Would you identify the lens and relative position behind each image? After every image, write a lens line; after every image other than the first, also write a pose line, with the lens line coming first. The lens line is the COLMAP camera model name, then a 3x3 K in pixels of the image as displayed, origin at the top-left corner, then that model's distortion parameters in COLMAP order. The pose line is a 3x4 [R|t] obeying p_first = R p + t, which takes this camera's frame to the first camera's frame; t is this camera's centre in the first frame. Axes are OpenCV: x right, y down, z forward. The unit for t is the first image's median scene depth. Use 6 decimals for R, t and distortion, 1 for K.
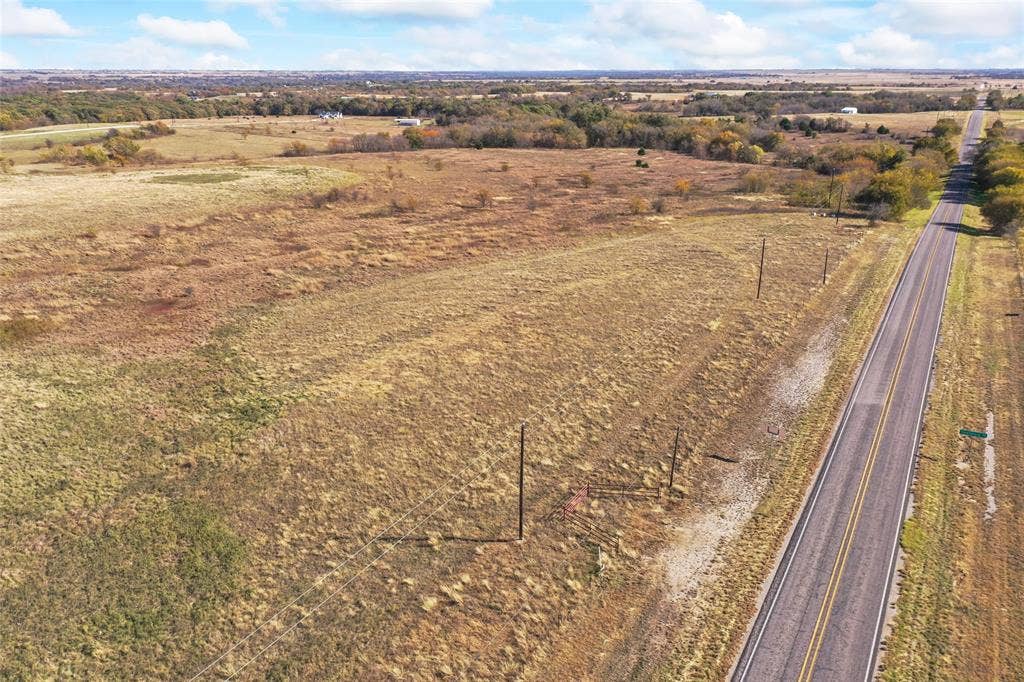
lens RADIAL K [[803.1, 0, 515.3], [0, 803.1, 342.3], [0, 0, 1]] dist [0.005546, 0.000660]
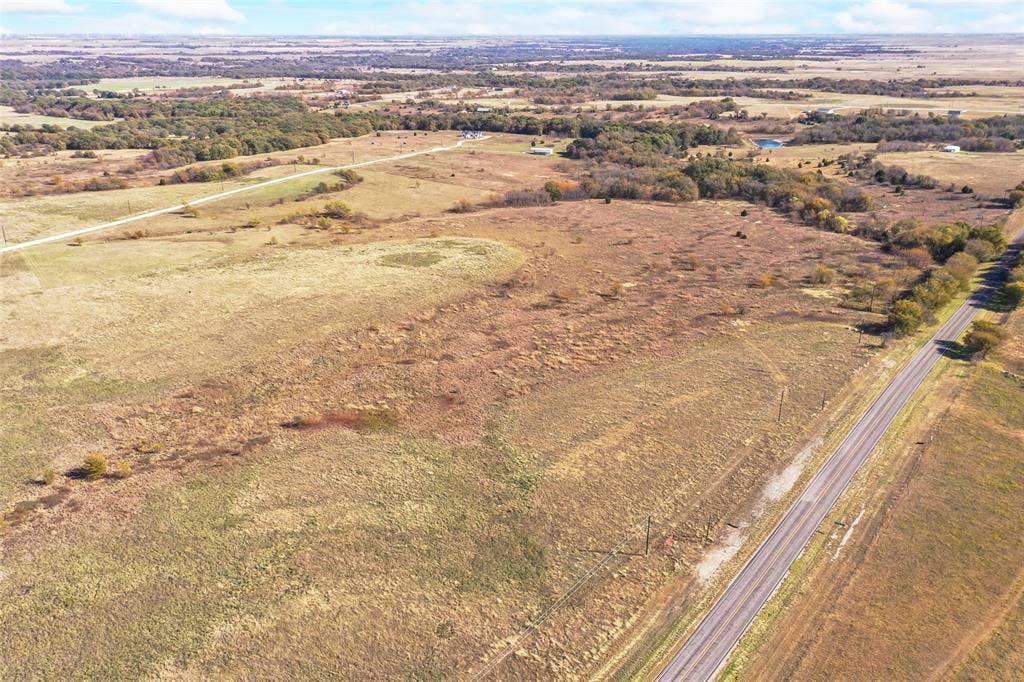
lens RADIAL K [[803.1, 0, 515.3], [0, 803.1, 342.3], [0, 0, 1]] dist [0.005546, 0.000660]
pose [[0.990299, 0.046670, -0.130880, -0.074533], [-0.041607, 0.998286, 0.041156, -0.381063], [0.132576, -0.035312, 0.990544, -1.160715]]
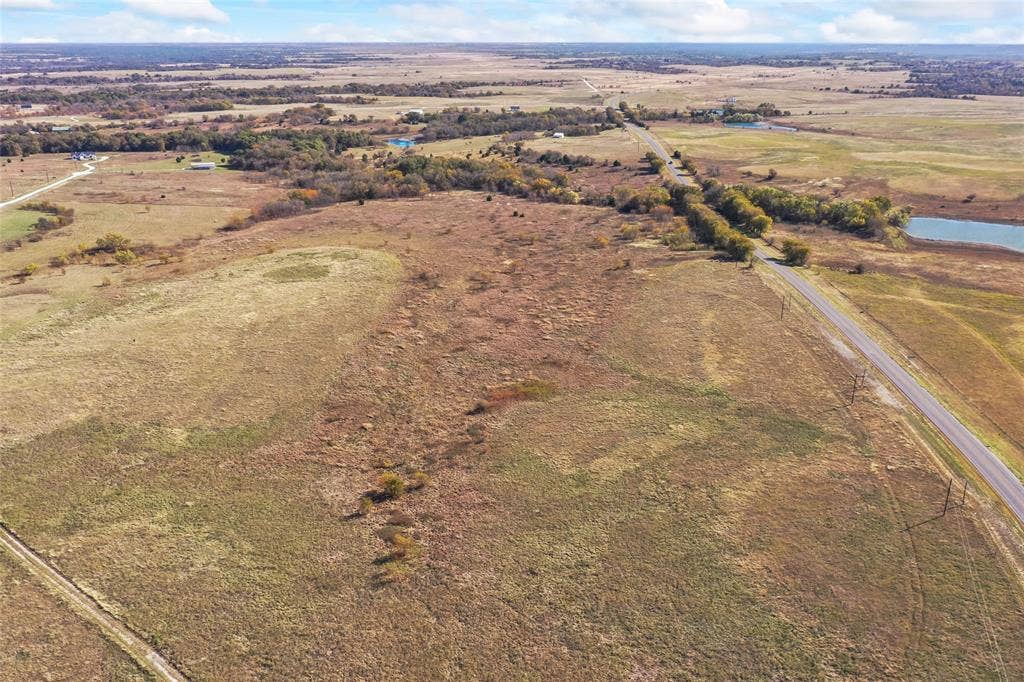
lens RADIAL K [[787.5, 0, 513.2], [0, 787.5, 370.9], [0, 0, 1]] dist [0.004419, 0.002178]
pose [[0.890702, -0.178977, 0.417871, -2.033370], [0.150259, 0.983479, 0.100951, -0.366526], [-0.429036, -0.027129, 0.902880, -1.172170]]
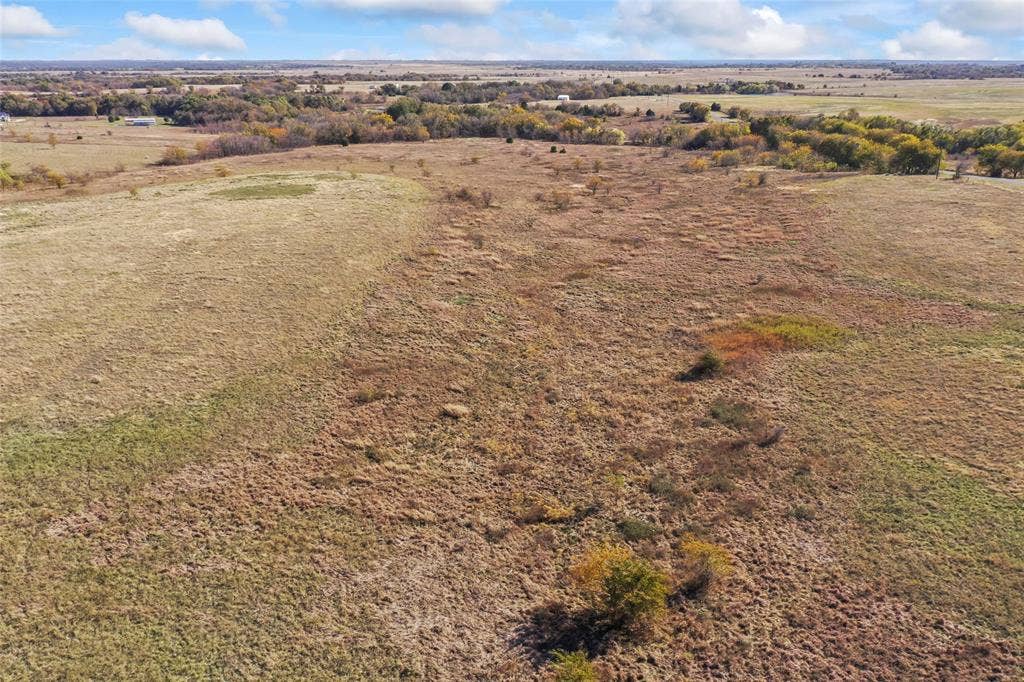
lens RADIAL K [[790.5, 0, 518.5], [0, 790.5, 341.6], [0, 0, 1]] dist [0.003933, -0.003478]
pose [[0.863140, -0.170016, 0.475483, -1.830246], [0.162801, 0.985029, 0.056680, -0.141557], [-0.478001, 0.028486, 0.877897, 0.356926]]
